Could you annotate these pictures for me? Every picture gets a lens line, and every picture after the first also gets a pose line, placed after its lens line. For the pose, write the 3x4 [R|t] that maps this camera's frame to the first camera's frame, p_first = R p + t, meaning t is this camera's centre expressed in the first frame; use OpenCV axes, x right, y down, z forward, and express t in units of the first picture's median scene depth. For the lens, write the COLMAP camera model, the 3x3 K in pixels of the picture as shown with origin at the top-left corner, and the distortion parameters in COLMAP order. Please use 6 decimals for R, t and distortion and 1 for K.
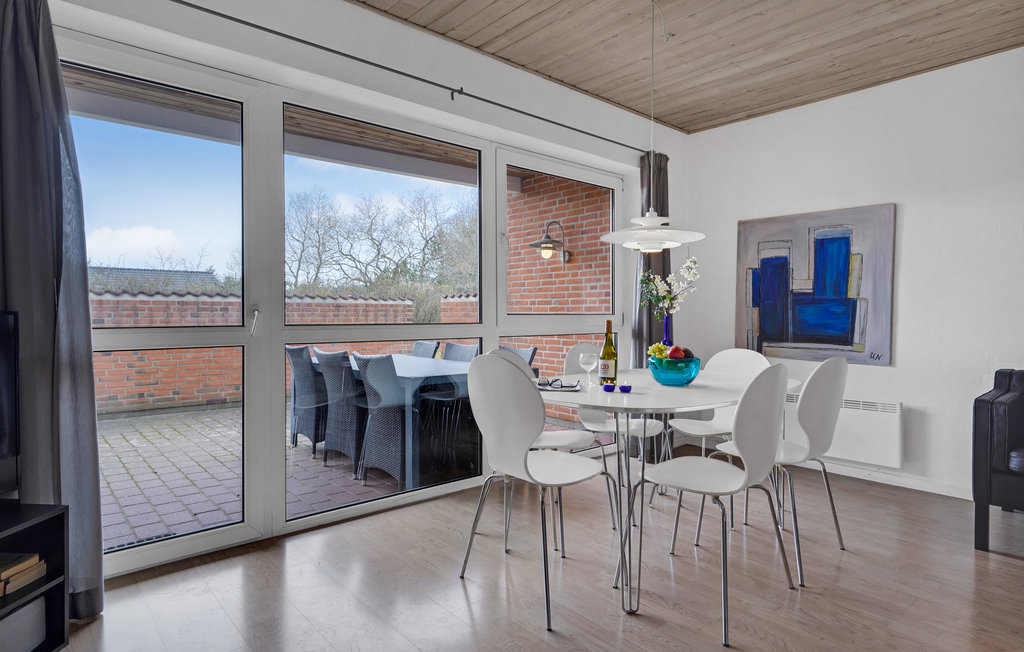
lens RADIAL K [[563.7, 0, 512.9], [0, 563.7, 319.5], [0, 0, 1]] dist [0.009912, -0.001403]
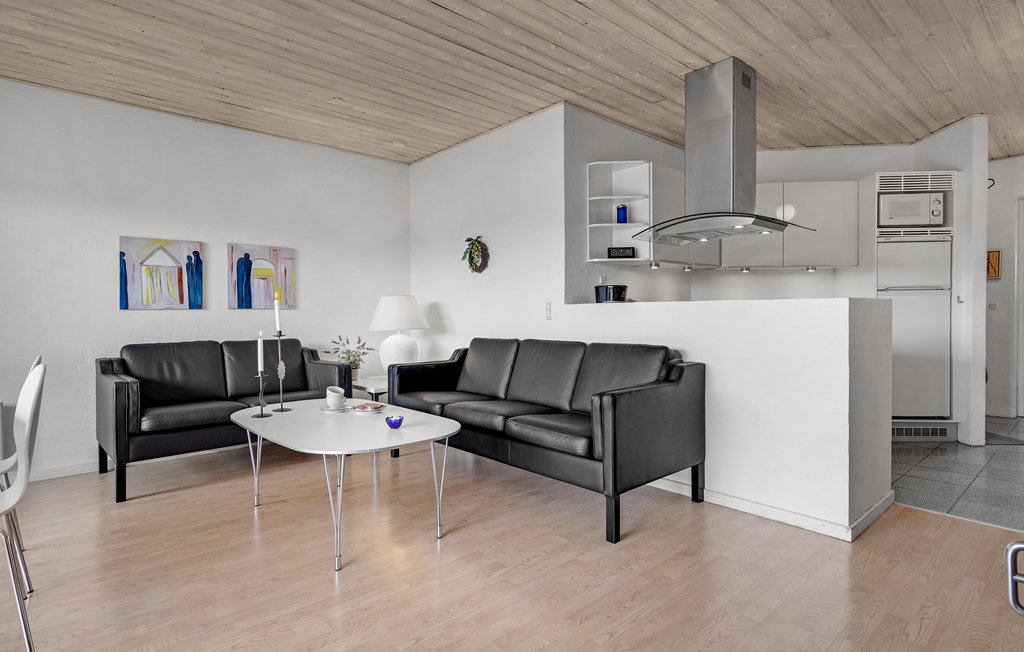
lens RADIAL K [[528.4, 0, 507.8], [0, 528.4, 318.2], [0, 0, 1]] dist [0.000311, 0.001909]
pose [[-0.013354, -0.010917, 0.999851, -0.242083], [0.013652, 0.999845, 0.011099, -0.000260], [-0.999818, 0.013798, -0.013203, 0.107846]]
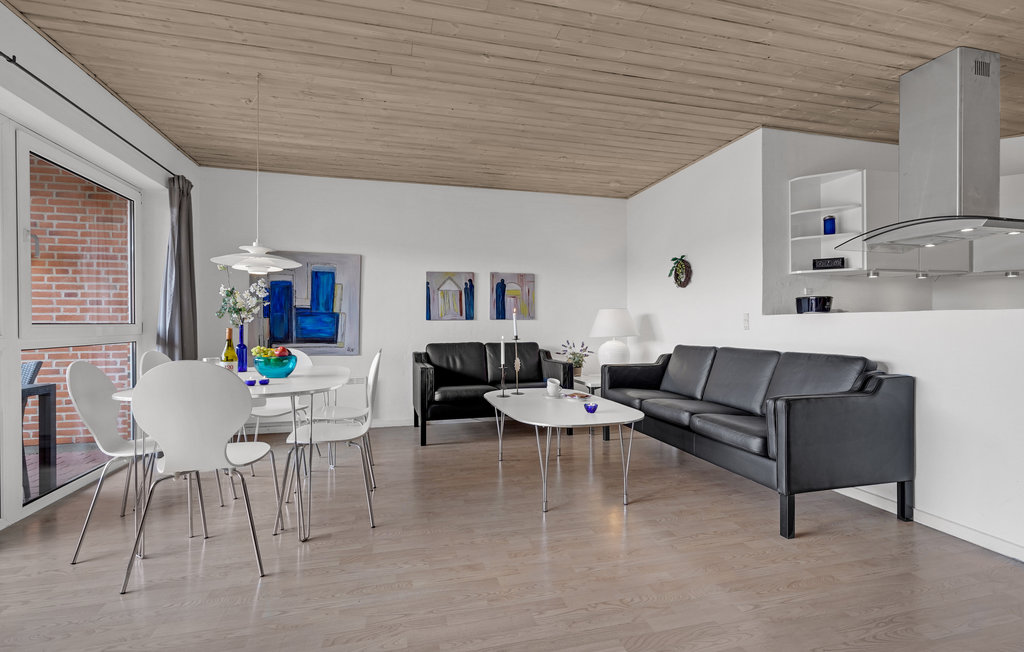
lens RADIAL K [[461.5, 0, 508.9], [0, 461.5, 323.2], [0, 0, 1]] dist [-0.005360, 0.002071]
pose [[0.448925, -0.001937, 0.893567, -0.303215], [0.010226, 0.999943, -0.002970, -0.000415], [-0.893511, 0.010471, 0.448920, 0.025953]]
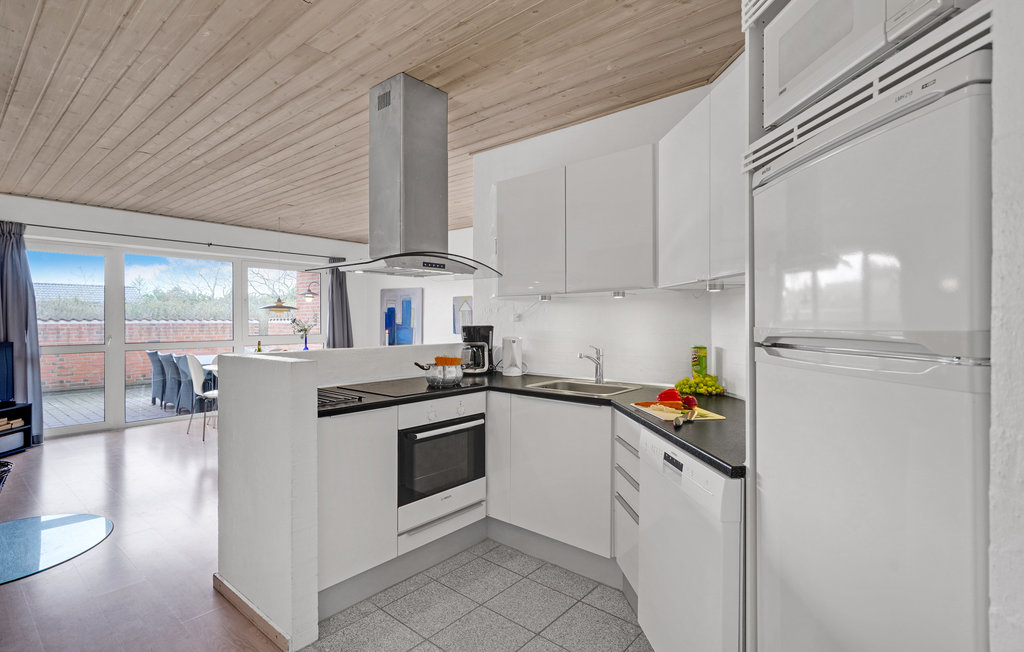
lens RADIAL K [[483.5, 0, 508.2], [0, 483.5, 321.2], [0, 0, 1]] dist [-0.001851, 0.001781]
pose [[0.987275, -0.001856, 0.159013, 0.673572], [0.002799, 0.999980, -0.005708, -0.050974], [-0.159000, 0.006080, 0.987260, -0.996247]]
